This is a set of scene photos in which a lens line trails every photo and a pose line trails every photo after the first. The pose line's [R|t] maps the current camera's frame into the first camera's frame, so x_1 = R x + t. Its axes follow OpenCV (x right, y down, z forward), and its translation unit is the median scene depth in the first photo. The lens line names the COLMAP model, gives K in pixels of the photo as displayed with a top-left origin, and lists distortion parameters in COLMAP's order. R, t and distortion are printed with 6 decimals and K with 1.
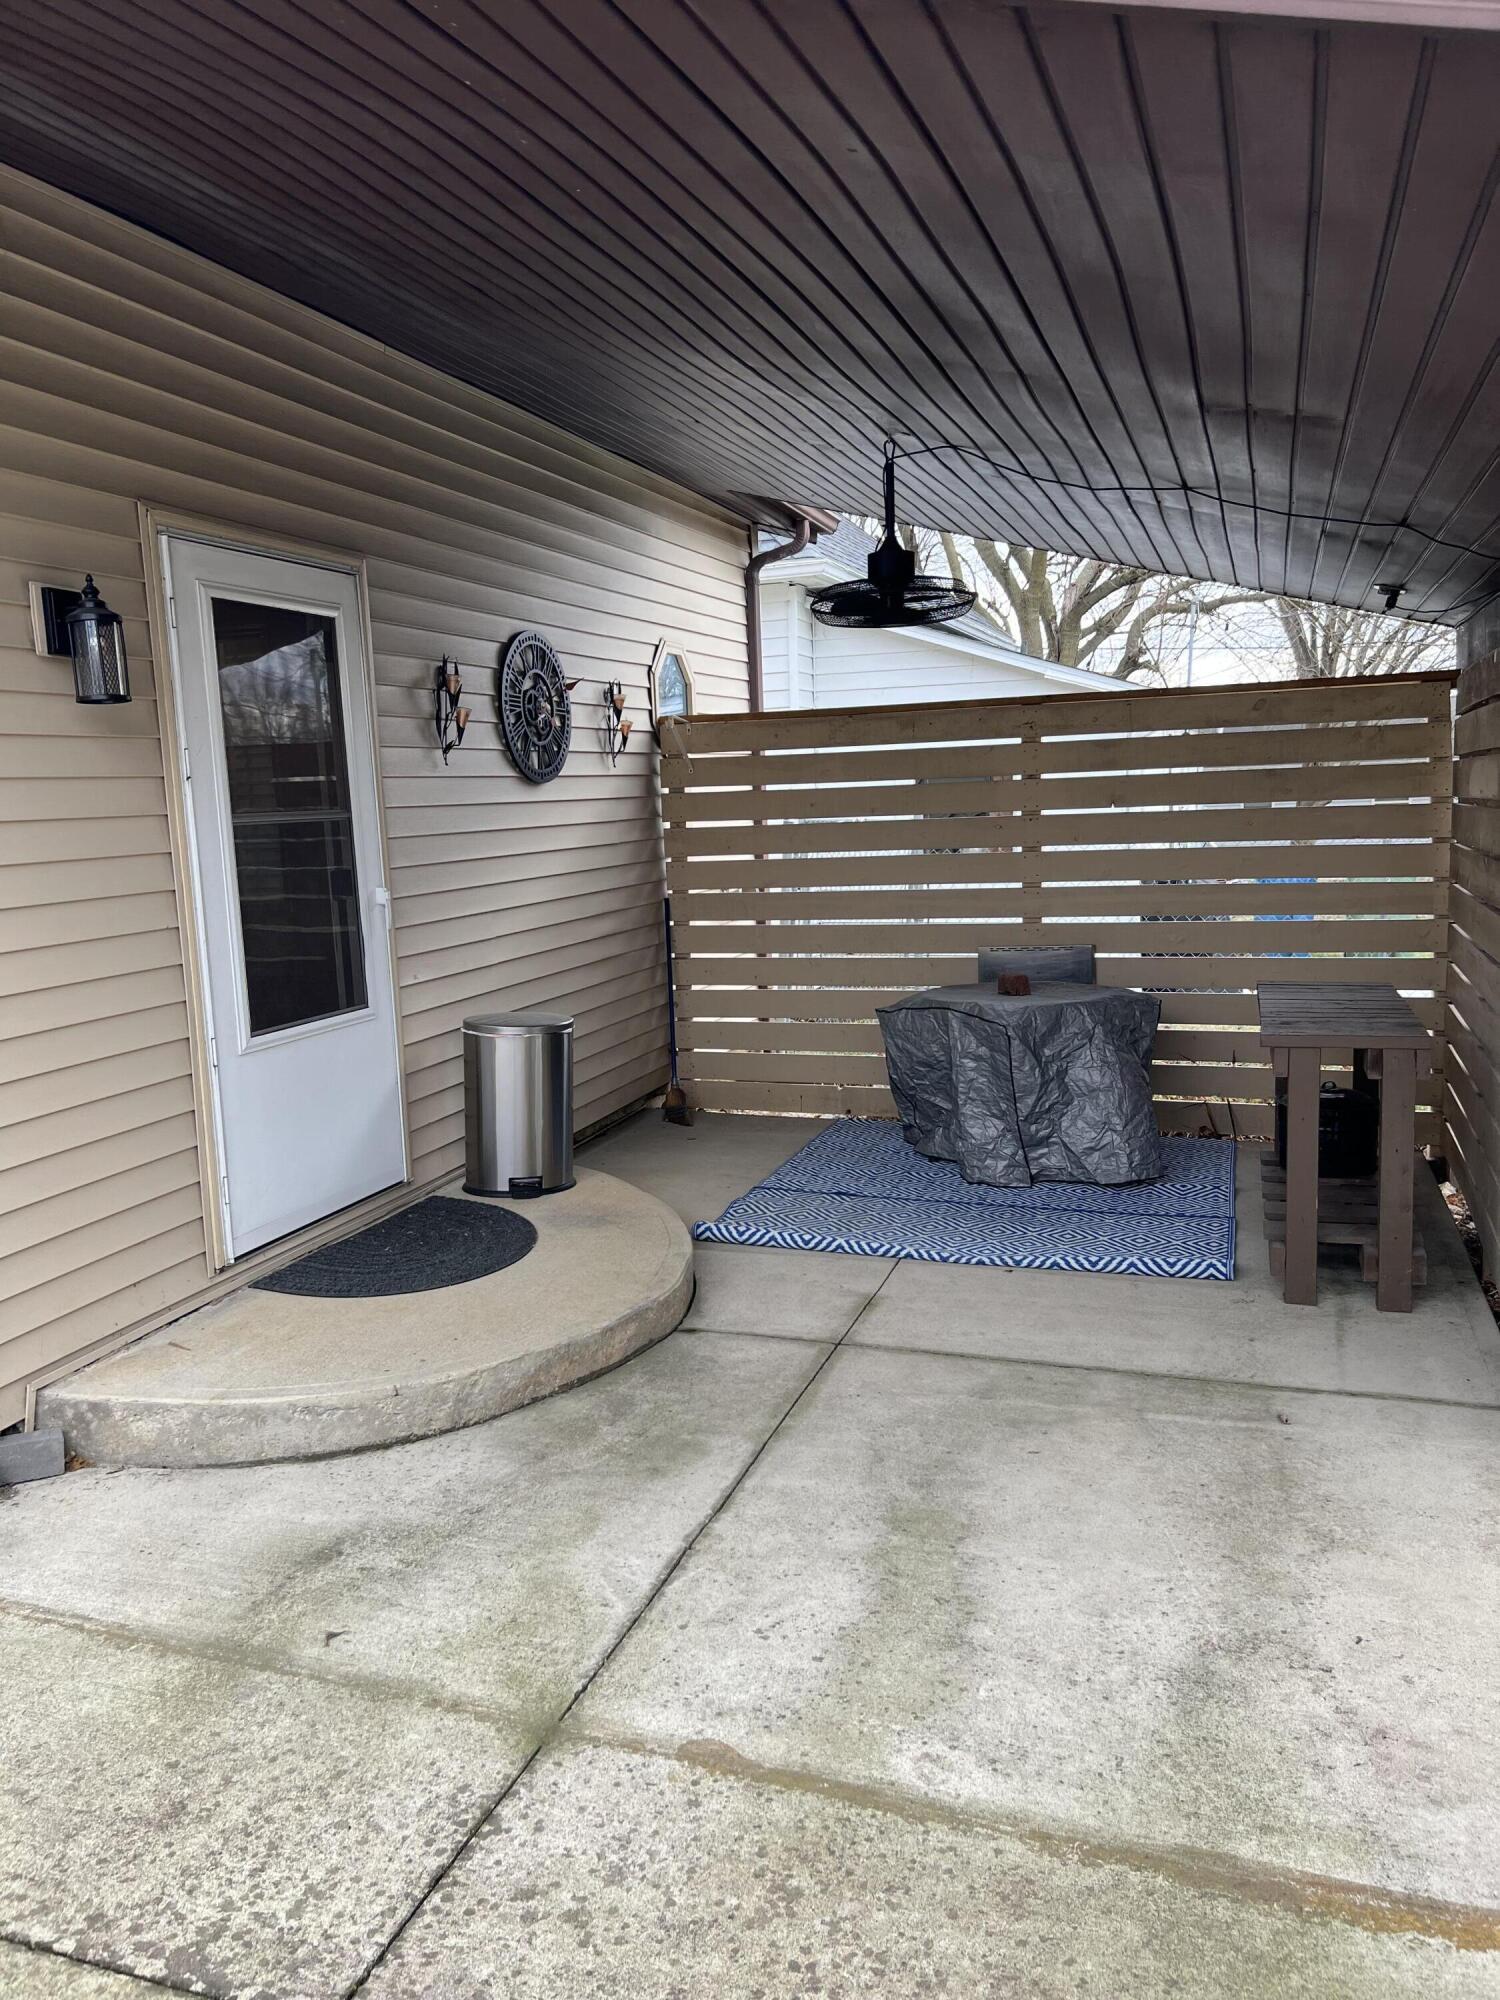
lens RADIAL K [[1488.6, 0, 750.2], [0, 1488.6, 1010.3], [0, 0, 1]] dist [0.030713, -0.005092]
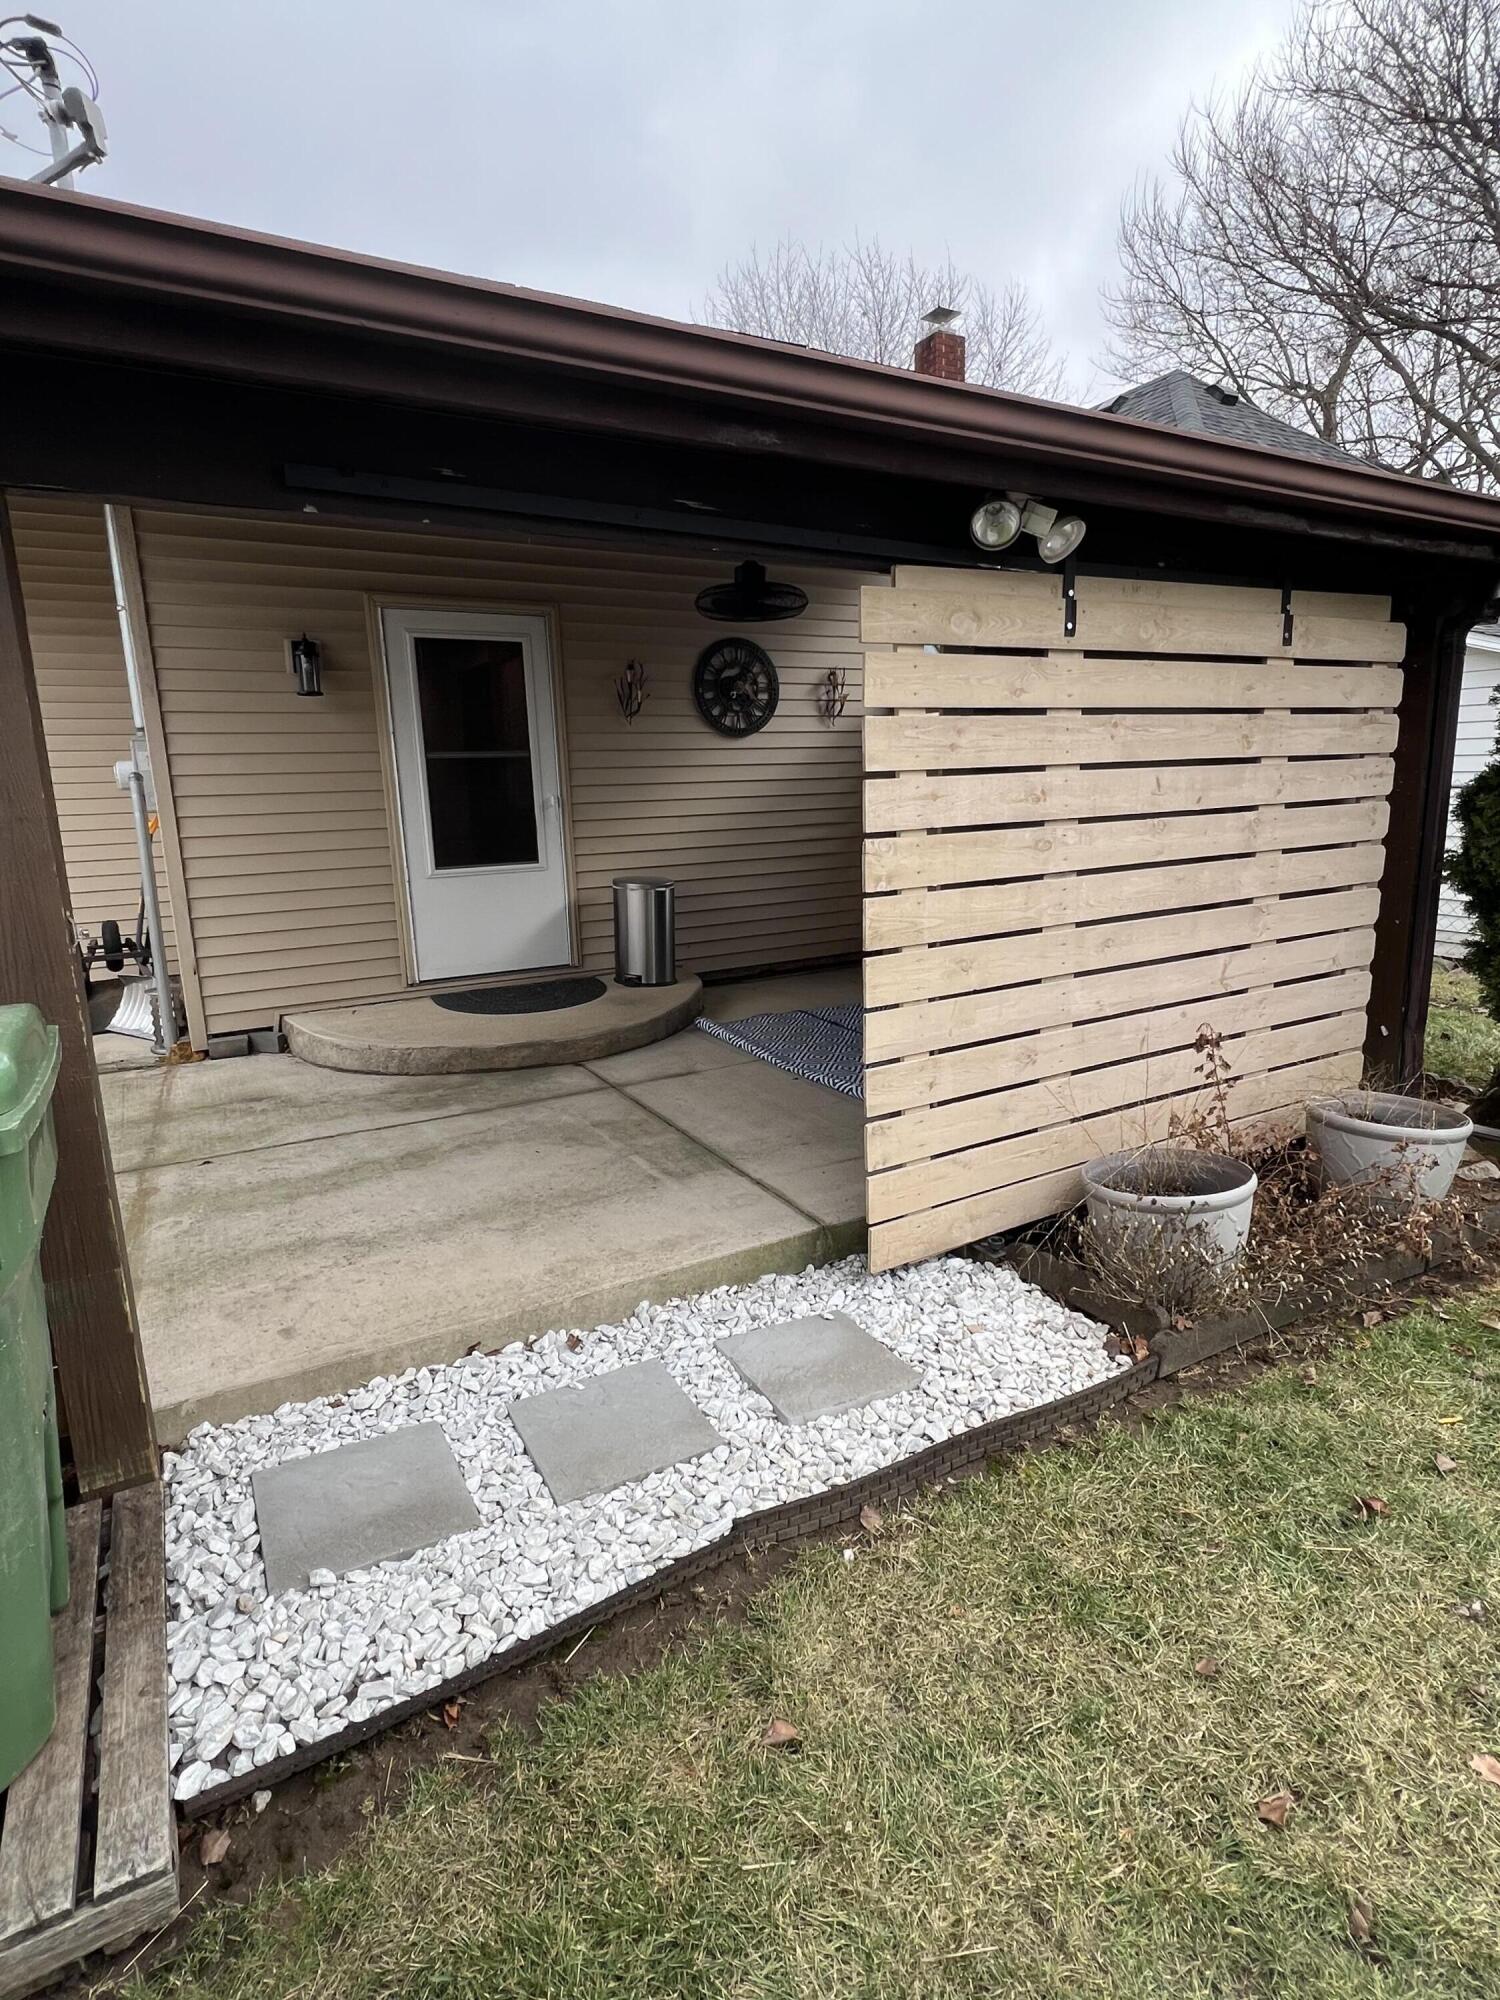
lens RADIAL K [[1013.1, 0, 747.2], [0, 1013.1, 986.3], [0, 0, 1]] dist [0.003222, 0.000177]
pose [[0.743020, 0.140774, -0.654297, 0.966944], [-0.093551, 0.989876, 0.106739, -0.011071], [0.662699, -0.018099, 0.748667, 0.328236]]
